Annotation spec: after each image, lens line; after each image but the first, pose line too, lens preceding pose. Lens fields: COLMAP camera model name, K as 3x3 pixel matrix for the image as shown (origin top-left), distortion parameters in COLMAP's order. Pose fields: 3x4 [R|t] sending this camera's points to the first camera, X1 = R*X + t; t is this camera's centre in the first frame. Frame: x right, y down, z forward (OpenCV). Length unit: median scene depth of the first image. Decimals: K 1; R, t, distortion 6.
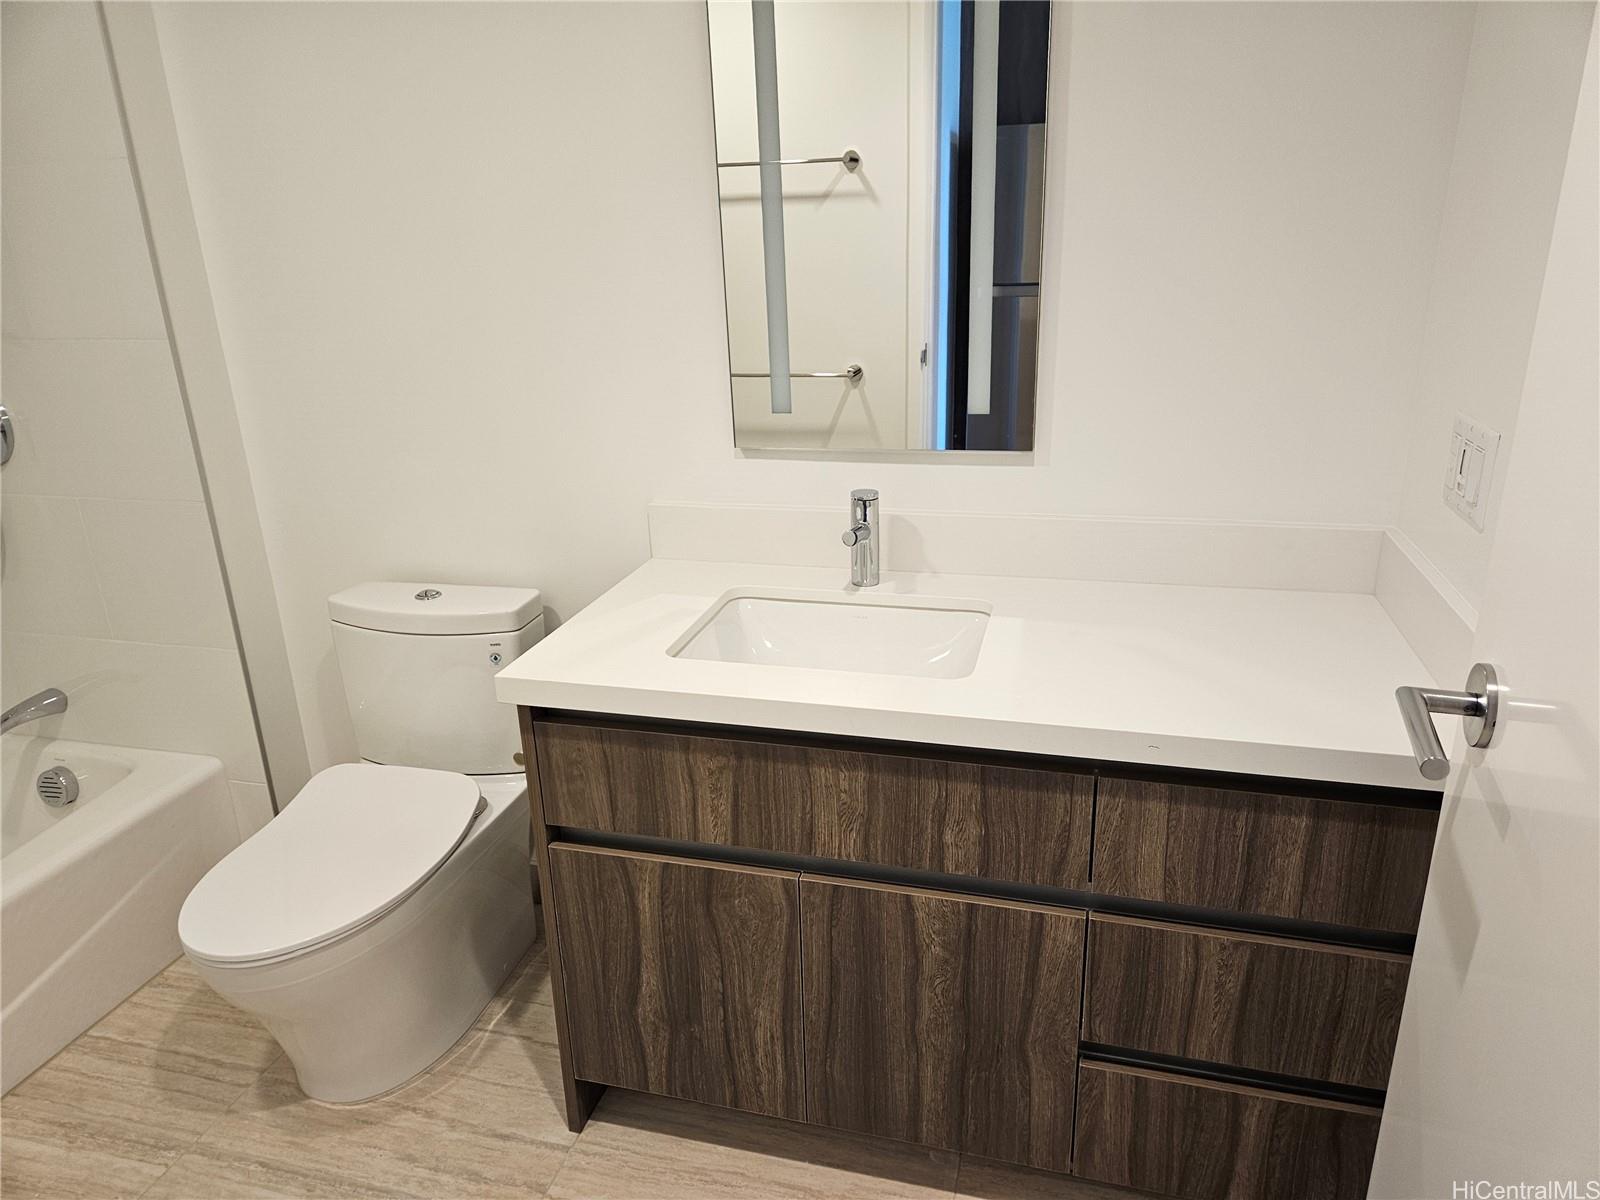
lens RADIAL K [[1074.3, 0, 791.3], [0, 1074.3, 592.9], [0, 0, 1]] dist [0.057619, -0.051485]
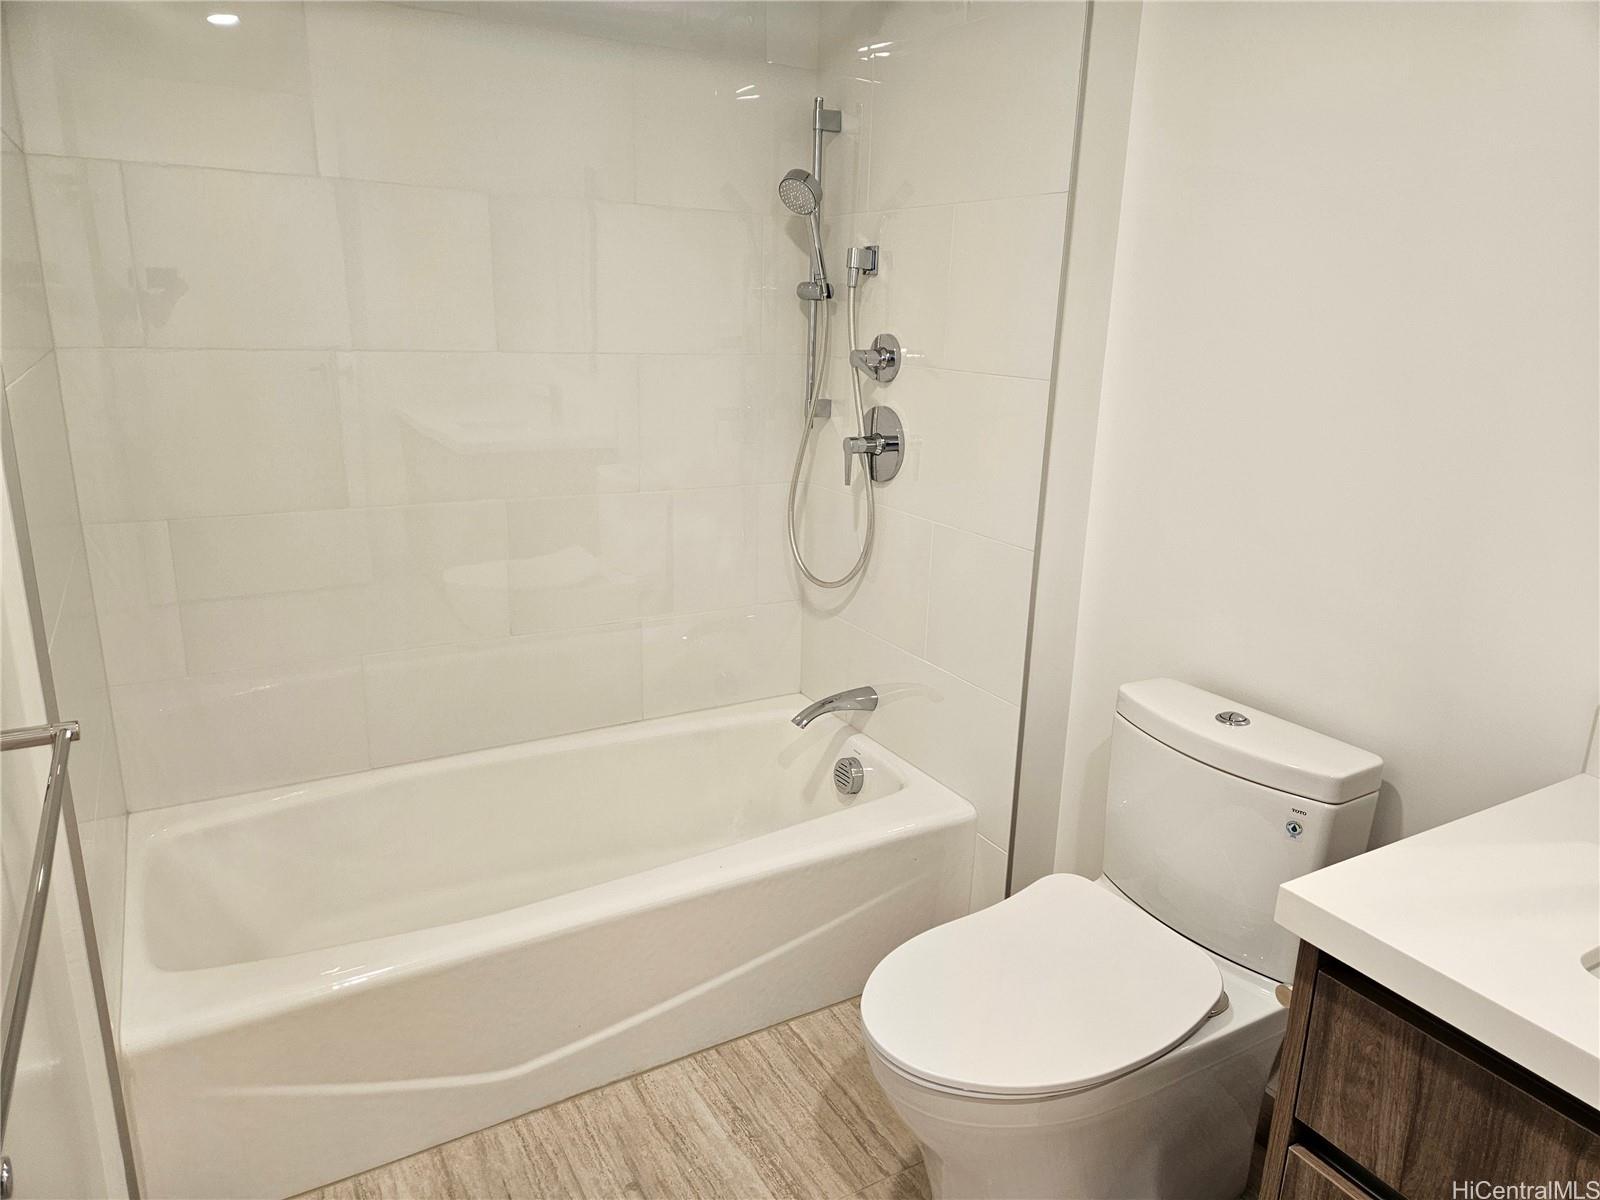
lens RADIAL K [[1074.3, 0, 791.3], [0, 1074.3, 592.9], [0, 0, 1]] dist [0.057619, -0.051485]
pose [[0.708197, 0.234234, -0.666027, -0.056782], [-0.274065, 0.960591, 0.046411, -0.039751], [0.650650, 0.149667, 0.744482, 0.183444]]
